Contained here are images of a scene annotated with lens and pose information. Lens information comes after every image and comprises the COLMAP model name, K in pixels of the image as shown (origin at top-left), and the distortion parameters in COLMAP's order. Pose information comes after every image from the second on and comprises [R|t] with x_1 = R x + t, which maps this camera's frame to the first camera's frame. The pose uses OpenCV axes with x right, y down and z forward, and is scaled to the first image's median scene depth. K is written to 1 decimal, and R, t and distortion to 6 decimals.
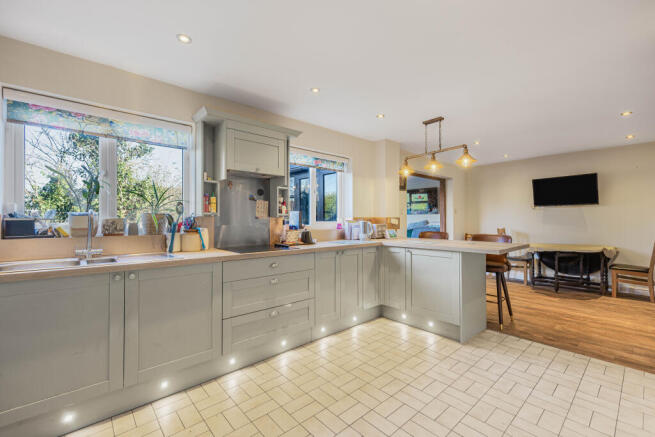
lens RADIAL K [[284.8, 0, 320.6], [0, 284.8, 218.7], [0, 0, 1]] dist [0.005593, 0.000289]
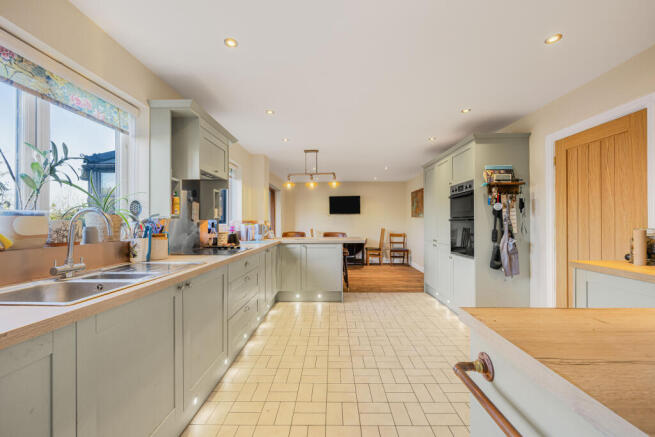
lens RADIAL K [[284.8, 0, 320.8], [0, 284.8, 221.7], [0, 0, 1]] dist [0.005593, 0.000289]
pose [[0.660141, 0.001458, 0.751140, -0.627427], [0.000740, 0.999996, -0.002591, 0.003430], [-0.751141, 0.002266, 0.660138, 0.056809]]
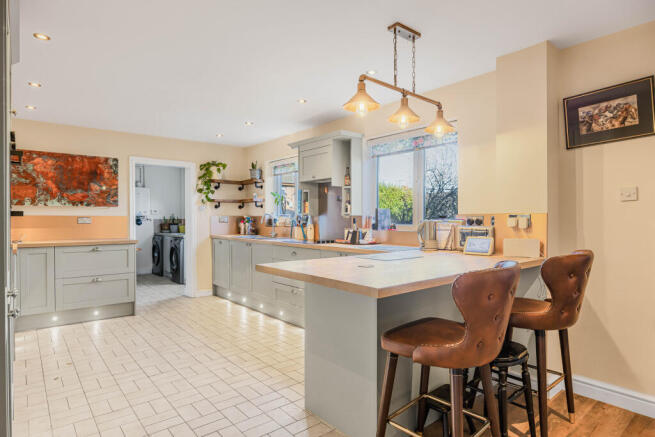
lens RADIAL K [[370.4, 0, 324.0], [0, 370.4, 215.2], [0, 0, 1]] dist [0.007055, 0.000975]
pose [[-0.032290, -0.008527, -0.999442, 1.177423], [0.008065, 0.999929, -0.008792, 0.003636], [0.999446, -0.008344, -0.032219, 0.935381]]
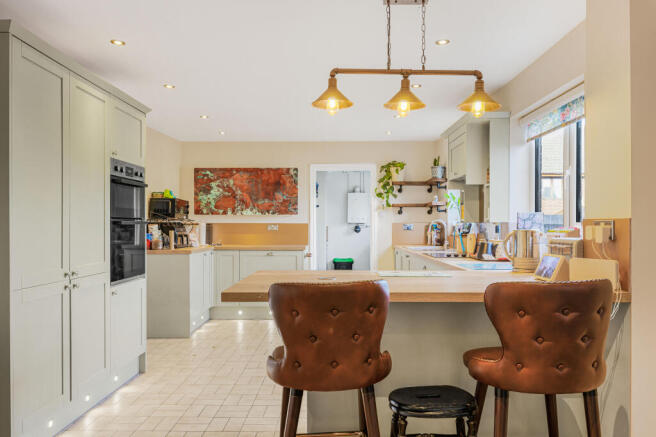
lens RADIAL K [[472.2, 0, 330.1], [0, 472.2, 222.2], [0, 0, 1]] dist [0.013821, 0.001217]
pose [[-0.664306, -0.004903, -0.747445, 1.090524], [0.004814, 0.999930, -0.010838, 0.004436], [0.747445, -0.010798, -0.664236, 1.501321]]
